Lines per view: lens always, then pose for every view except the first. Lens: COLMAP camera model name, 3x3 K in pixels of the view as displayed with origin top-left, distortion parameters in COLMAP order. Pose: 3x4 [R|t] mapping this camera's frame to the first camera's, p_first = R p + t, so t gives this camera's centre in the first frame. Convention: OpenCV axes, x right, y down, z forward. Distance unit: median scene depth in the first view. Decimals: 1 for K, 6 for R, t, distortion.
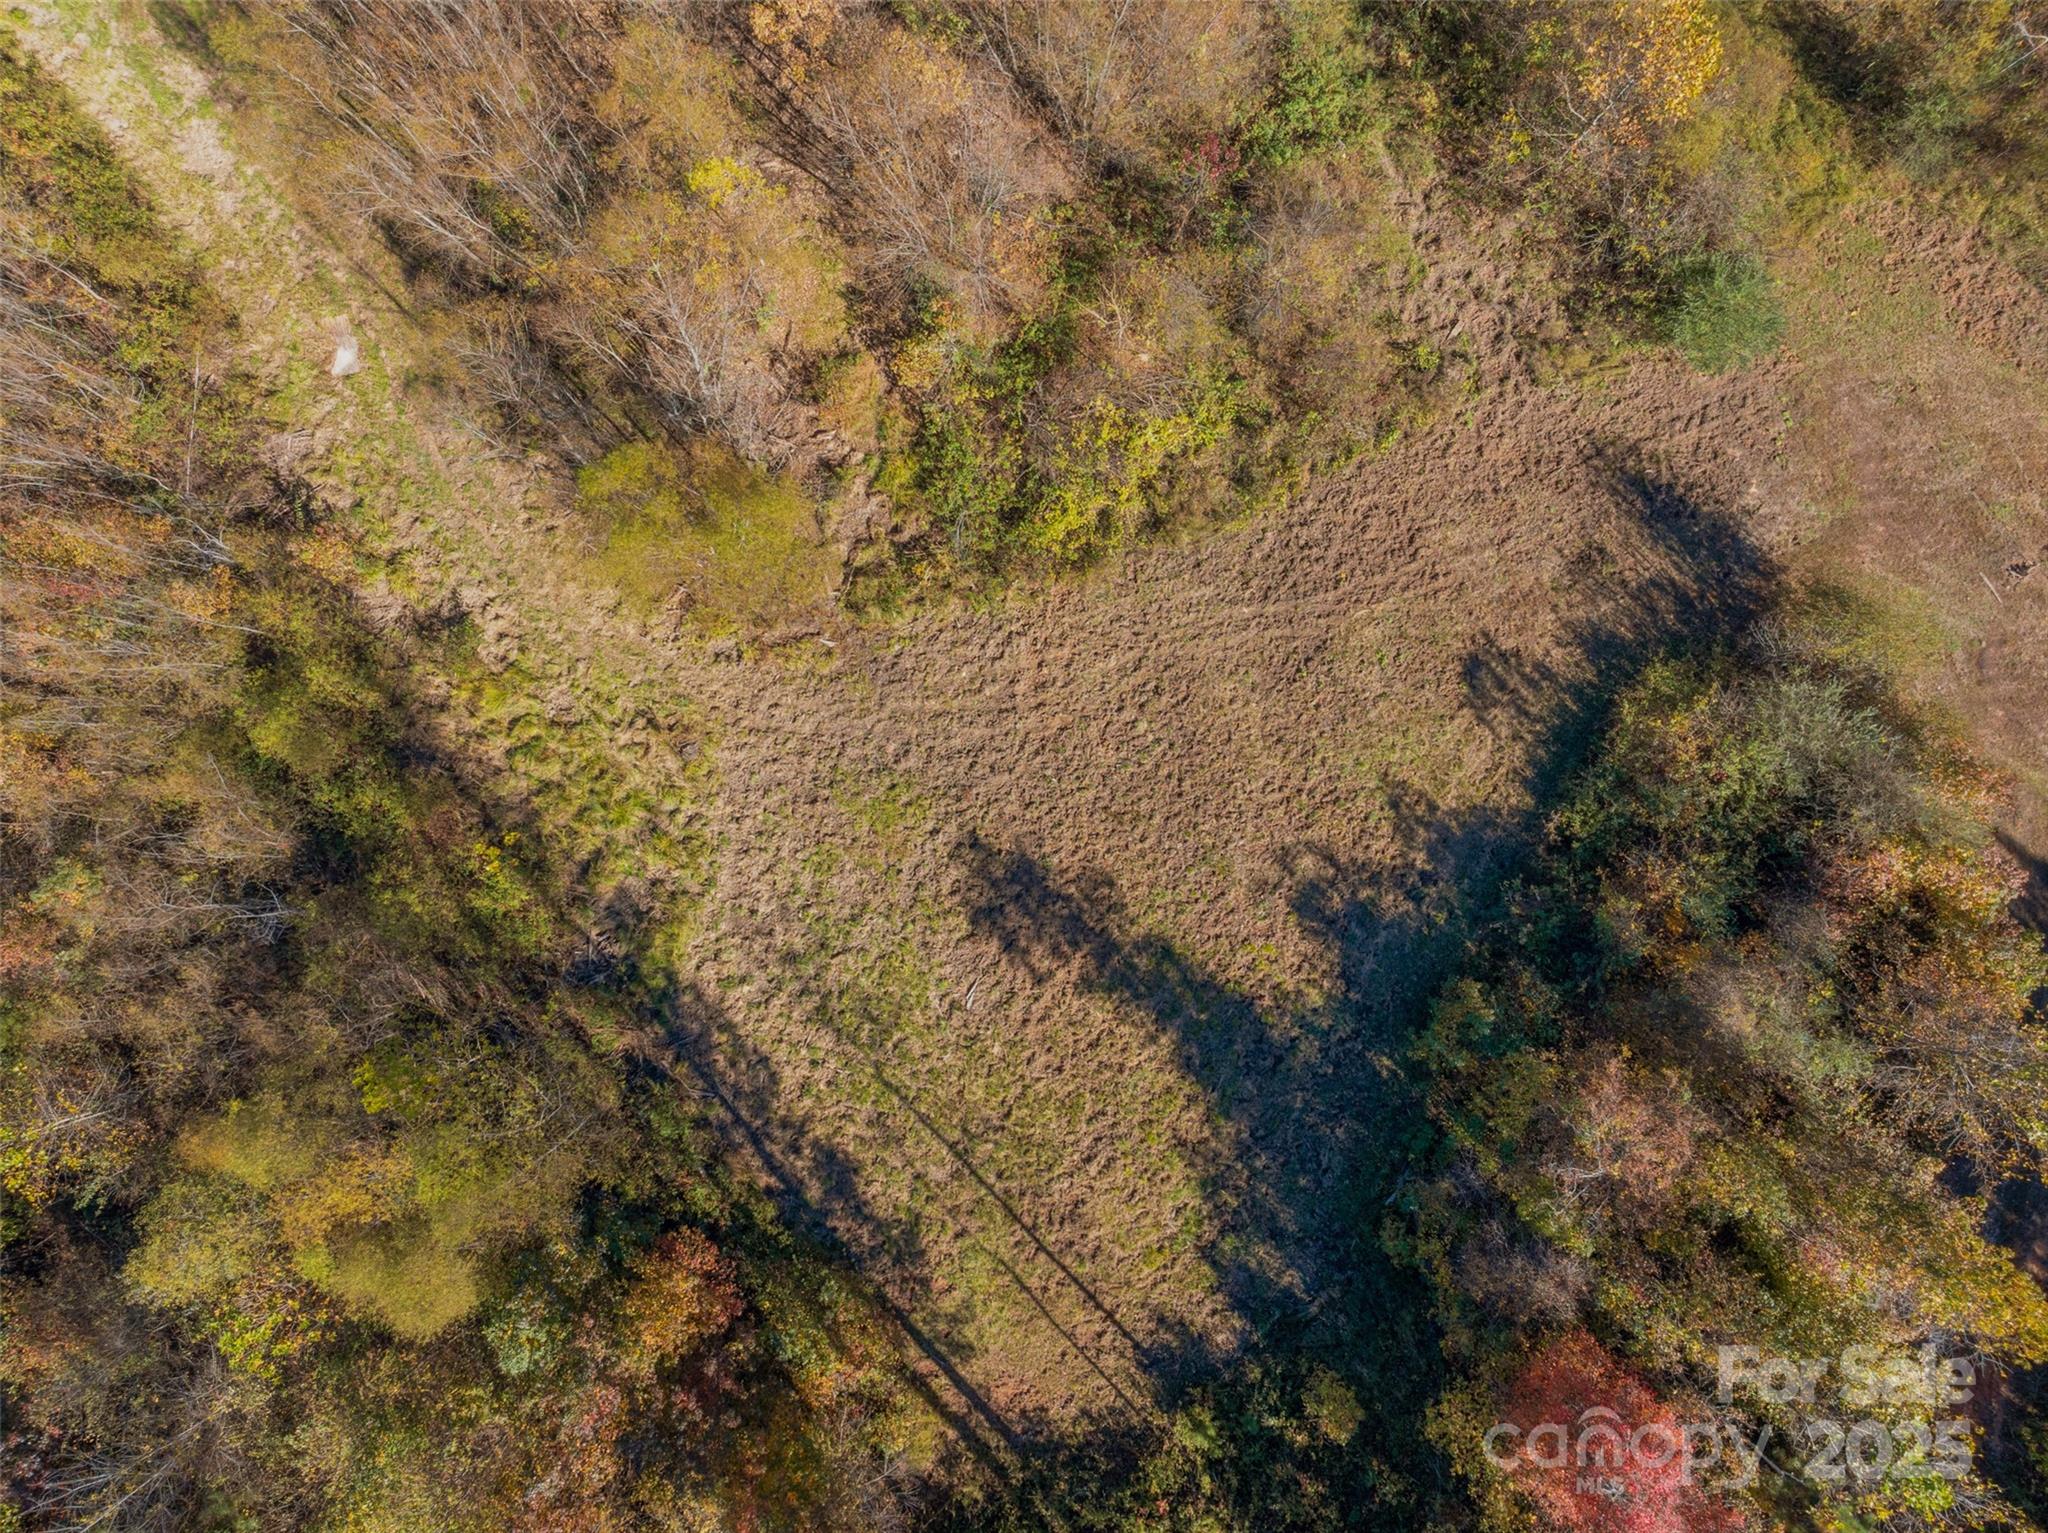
lens RADIAL K [[1435.6, 0, 1028.2], [0, 1435.6, 771.2], [0, 0, 1]] dist [-0.071391, 0.045524]
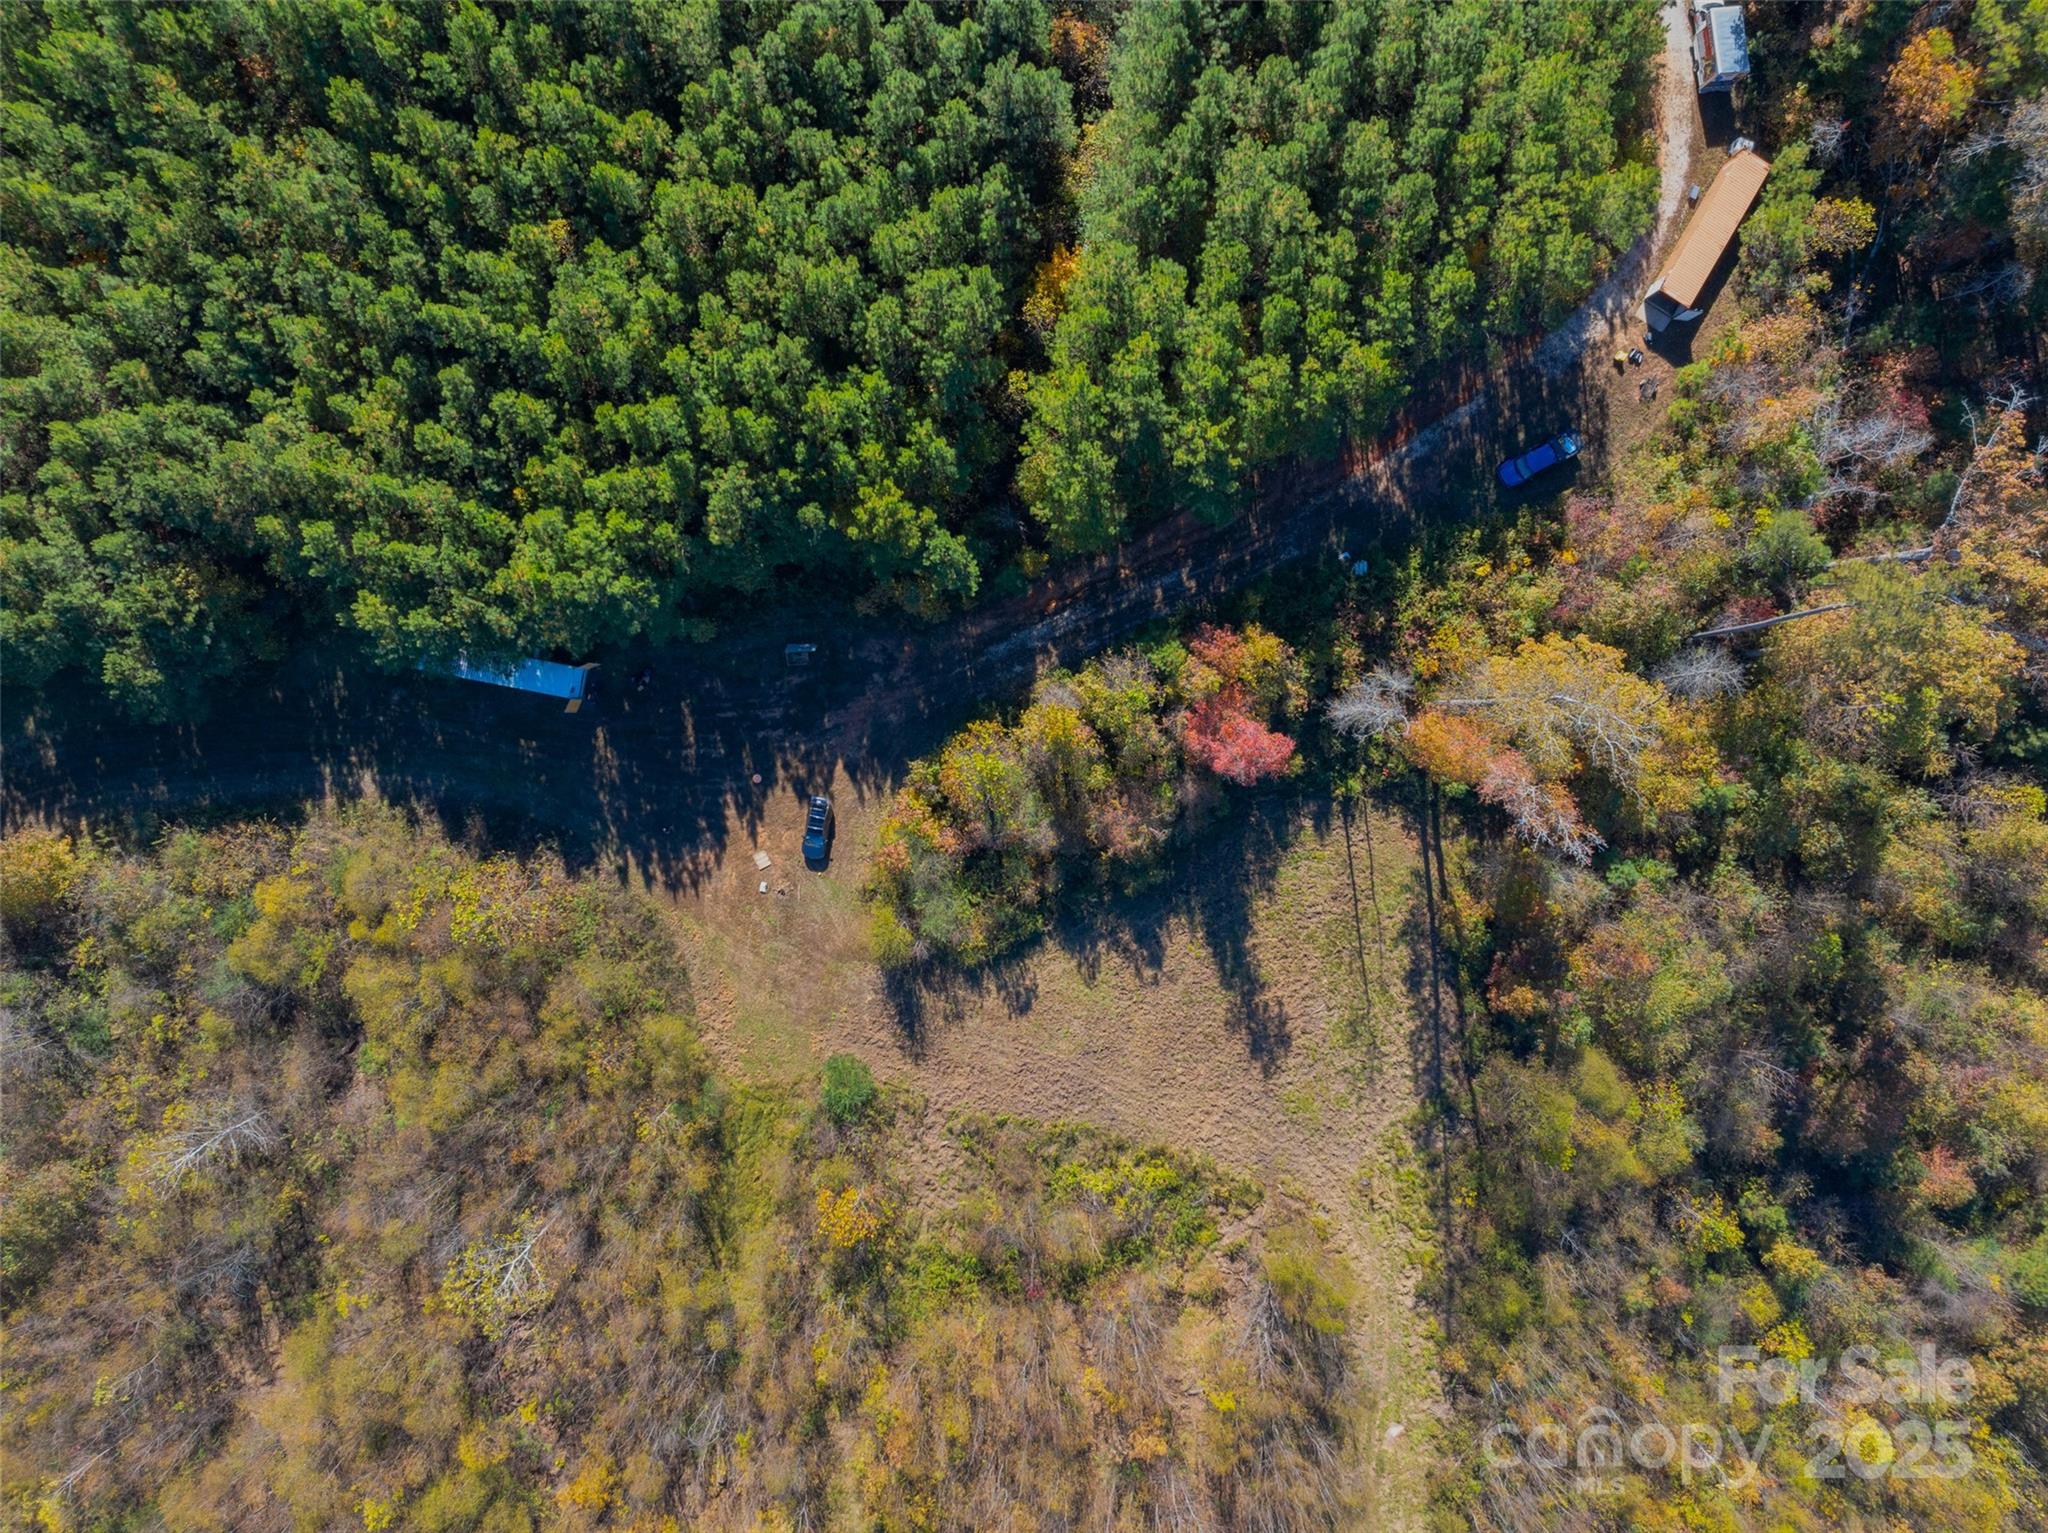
lens RADIAL K [[1435.6, 0, 1028.2], [0, 1435.6, 771.2], [0, 0, 1]] dist [-0.071391, 0.045524]
pose [[-0.828129, -0.559865, 0.027461, 0.460951], [0.560056, -0.828454, -0.000888, 0.217598], [0.023247, 0.014644, 0.999622, -1.133996]]
